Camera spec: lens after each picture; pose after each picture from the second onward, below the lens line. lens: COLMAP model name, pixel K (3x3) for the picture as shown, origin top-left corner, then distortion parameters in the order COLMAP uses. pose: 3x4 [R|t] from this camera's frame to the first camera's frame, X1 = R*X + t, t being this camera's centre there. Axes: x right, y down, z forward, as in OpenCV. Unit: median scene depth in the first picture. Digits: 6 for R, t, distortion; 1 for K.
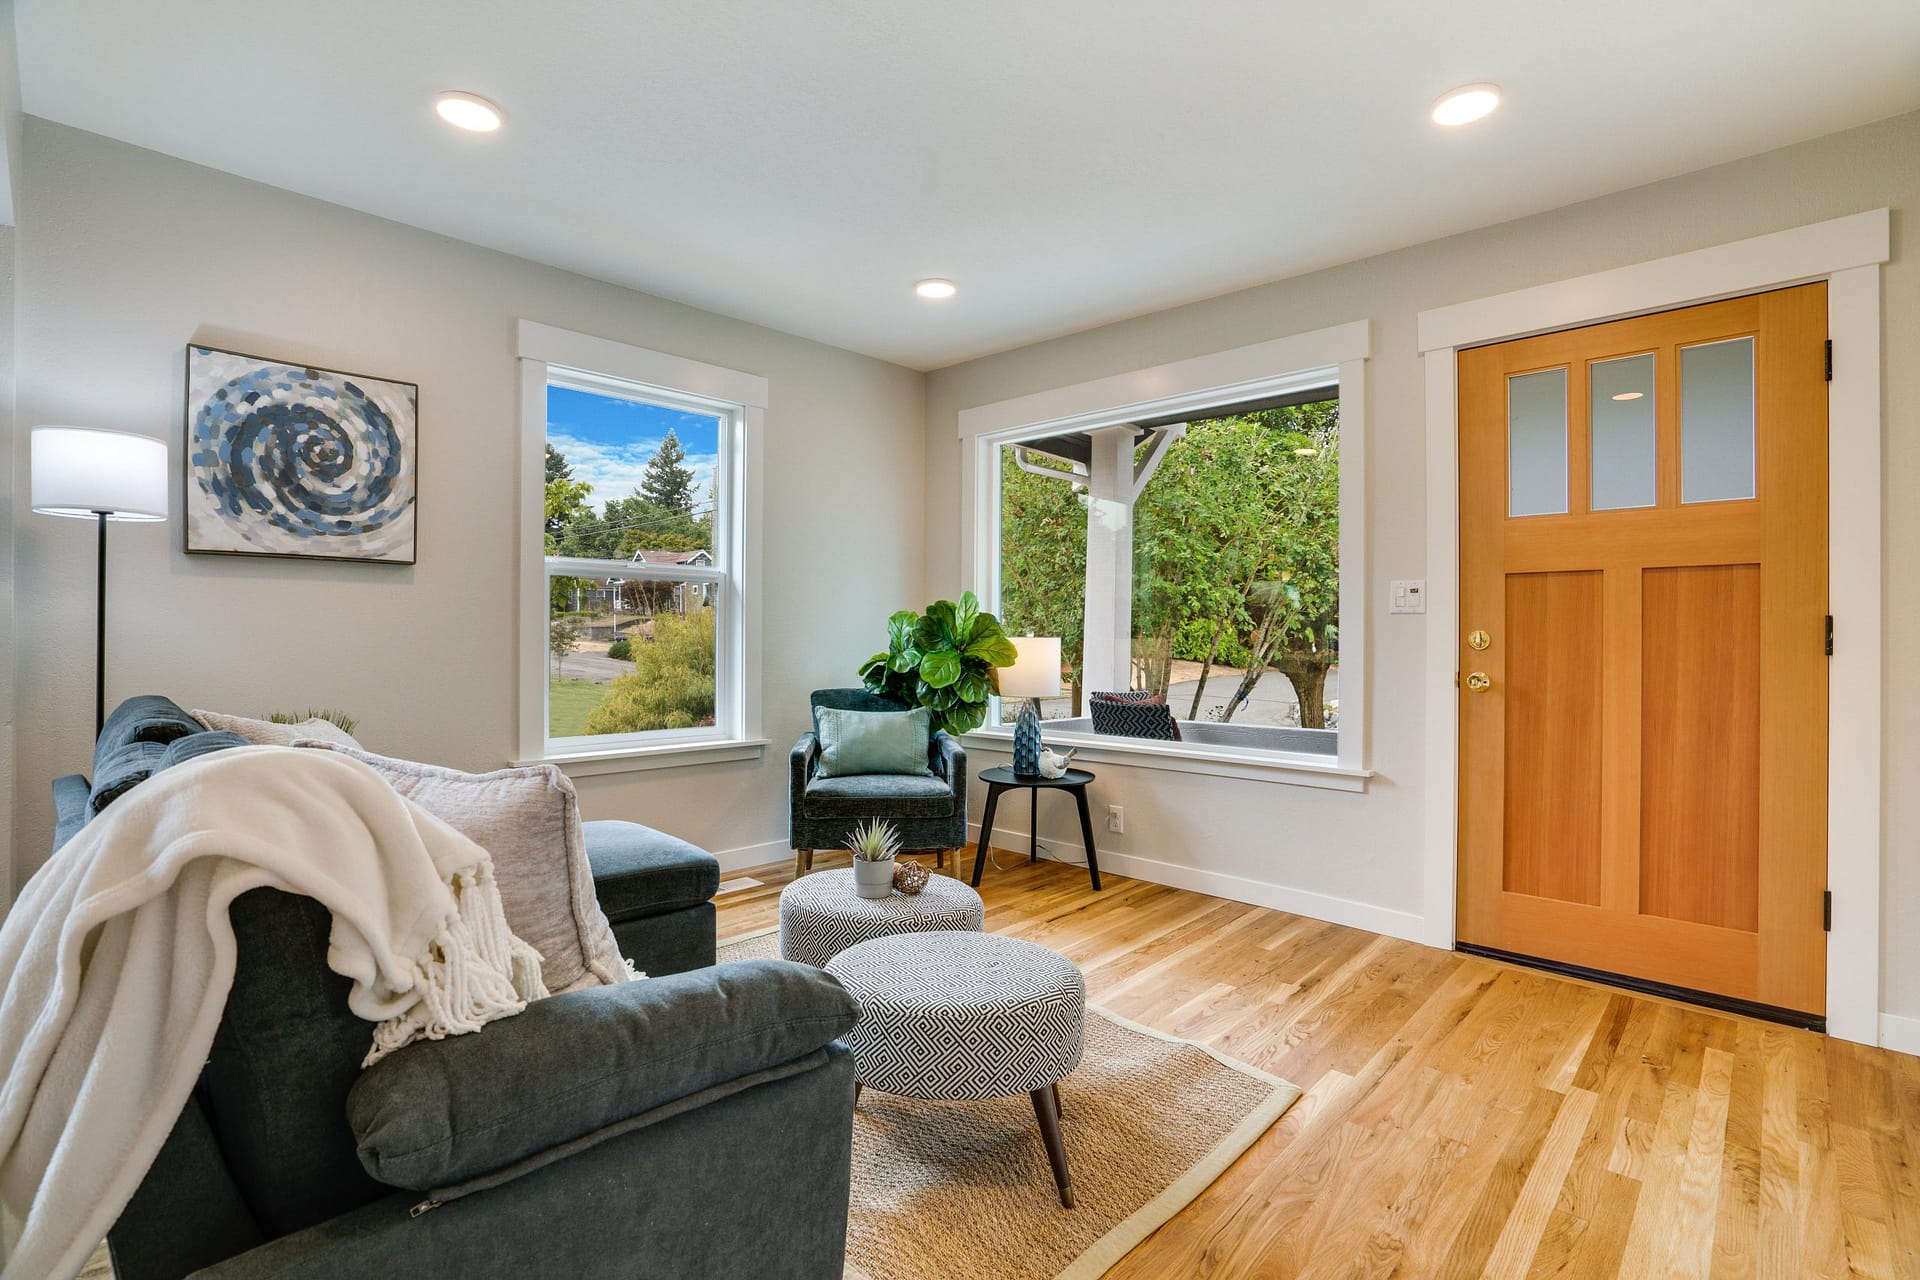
lens RADIAL K [[894.8, 0, 960.4], [0, 894.8, 638.5], [0, 0, 1]] dist [-0.044091, 0.011676]
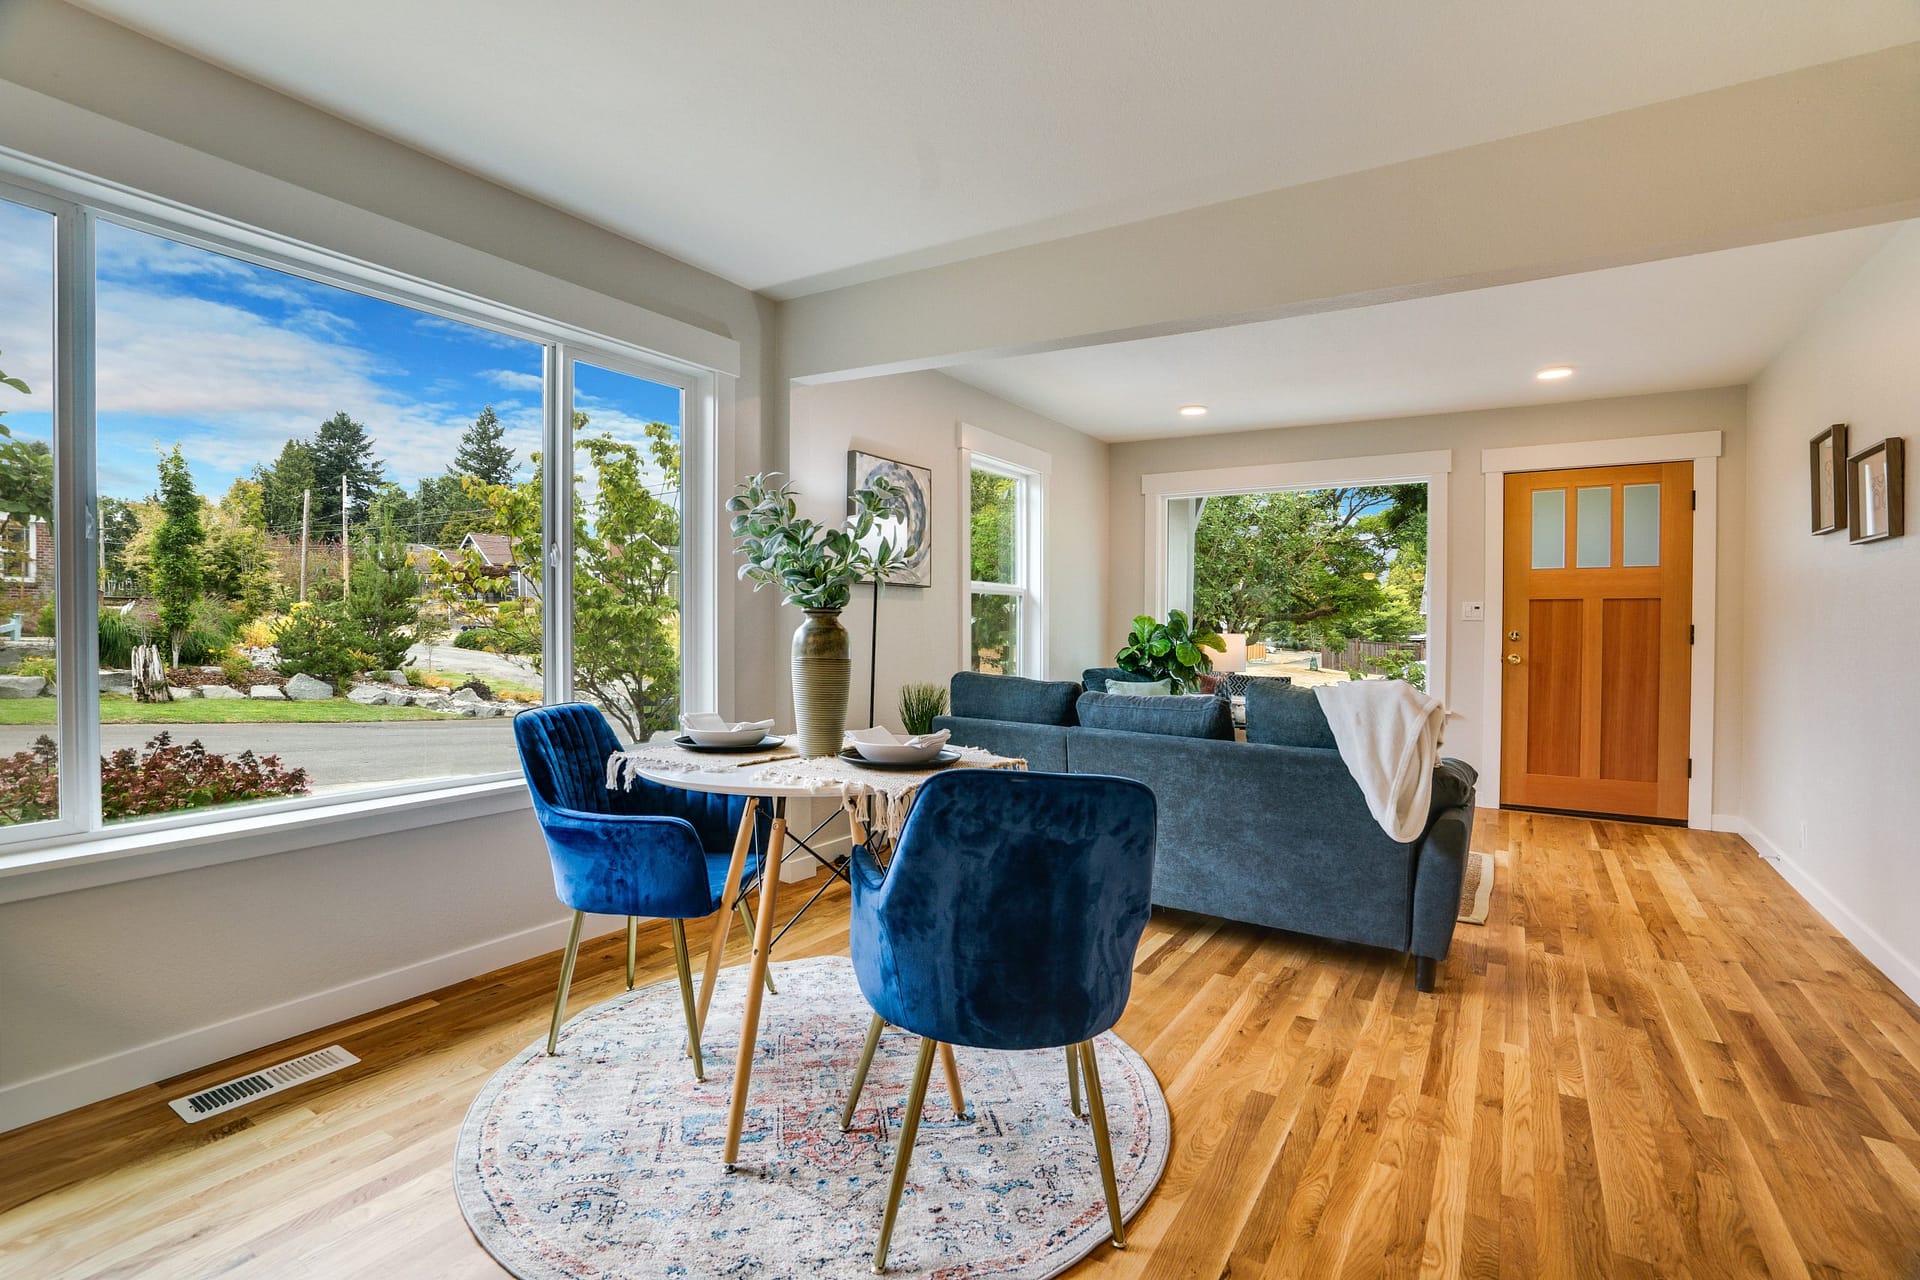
lens RADIAL K [[894.8, 0, 966.8], [0, 894.8, 639.8], [0, 0, 1]] dist [-0.044091, 0.011676]
pose [[0.979262, -0.002198, 0.202588, -0.915353], [-0.000734, 0.999896, 0.014395, -0.016338], [-0.202599, -0.014245, 0.979158, -0.564369]]
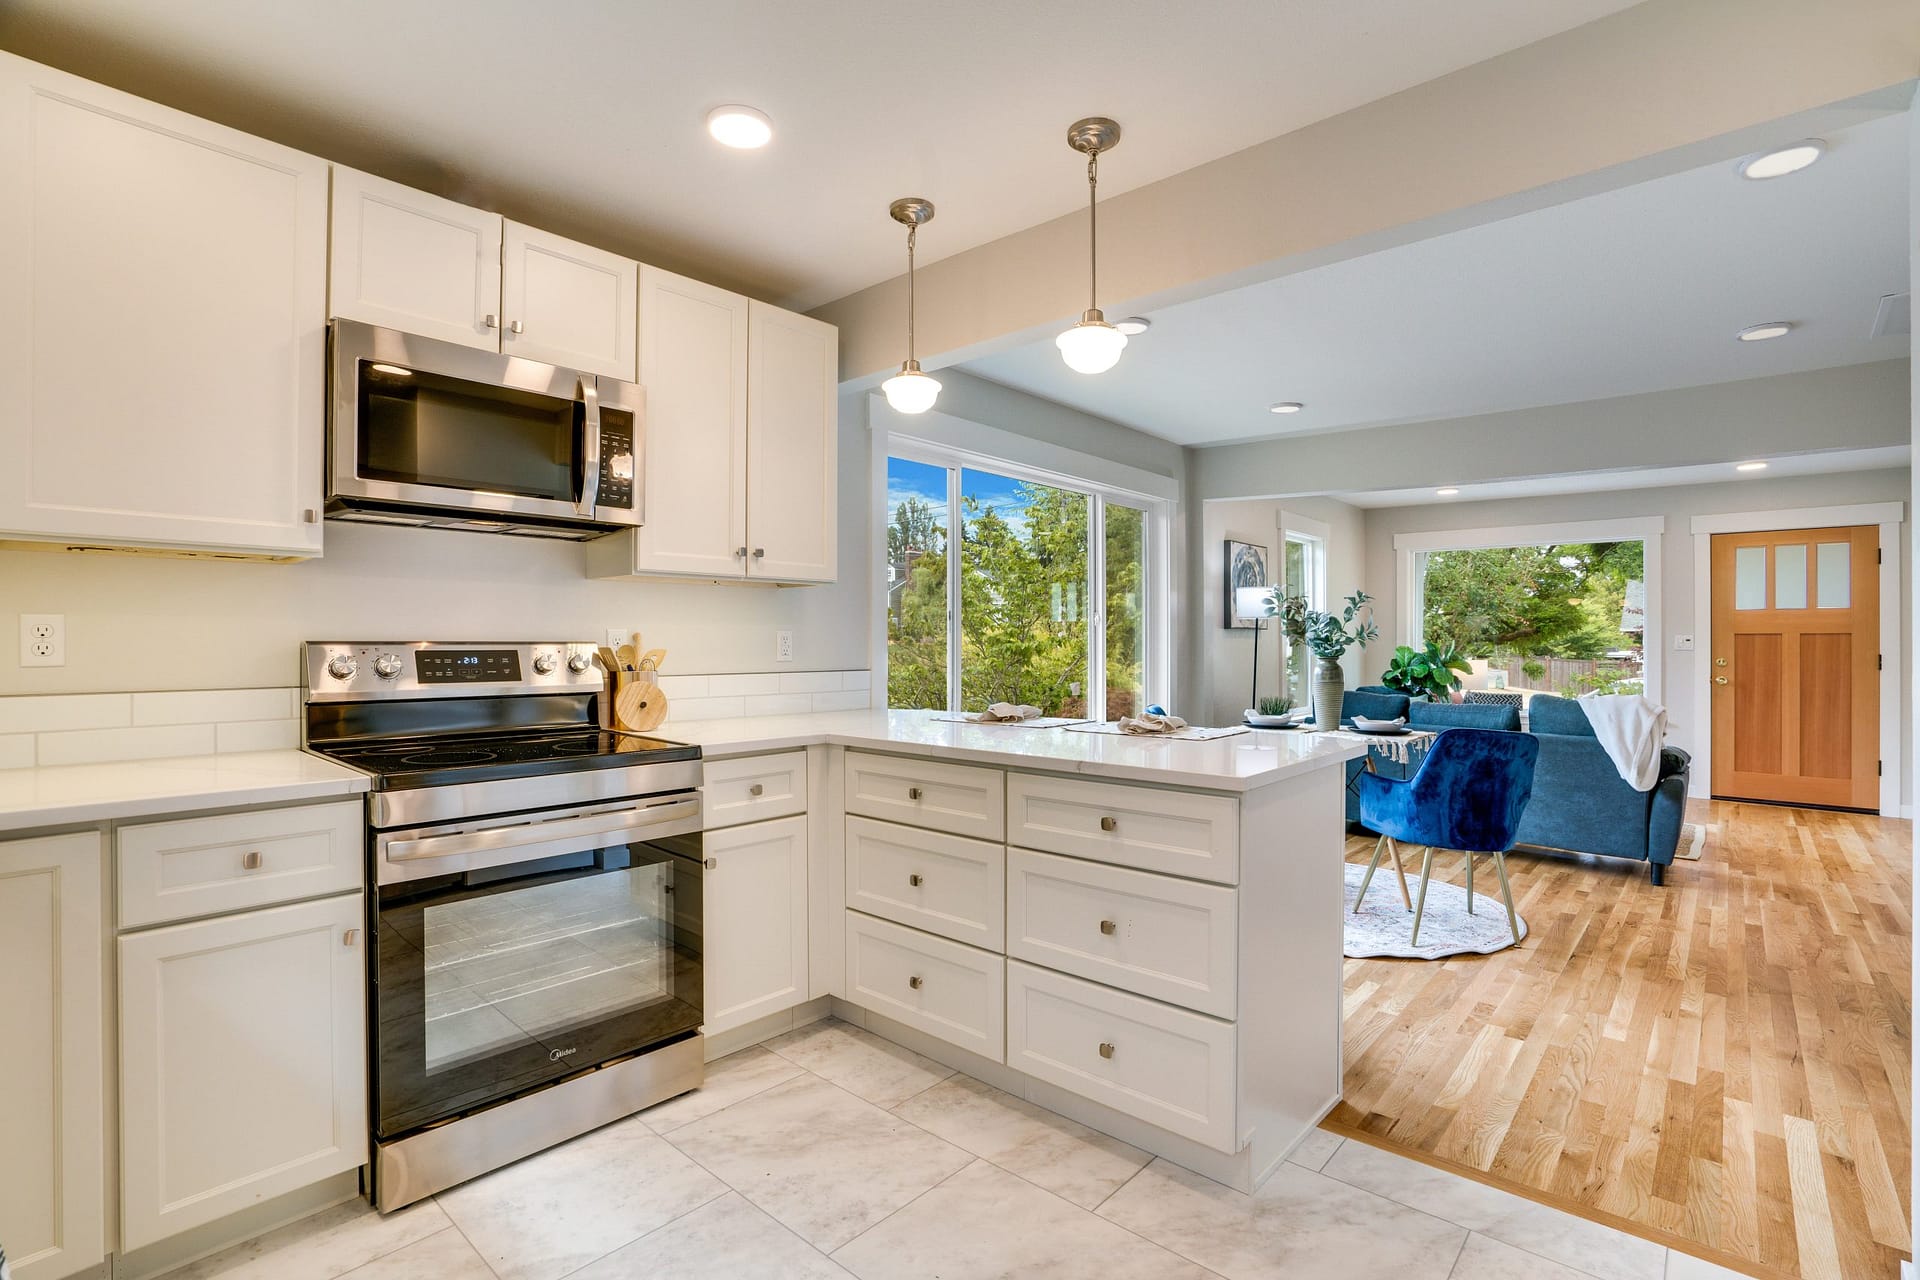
lens RADIAL K [[894.8, 0, 949.8], [0, 894.8, 639.7], [0, 0, 1]] dist [-0.044091, 0.011676]
pose [[0.999648, -0.001433, 0.026474, -1.541464], [0.001534, 0.999992, -0.003805, -0.053893], [-0.026468, 0.003844, 0.999642, -1.260013]]
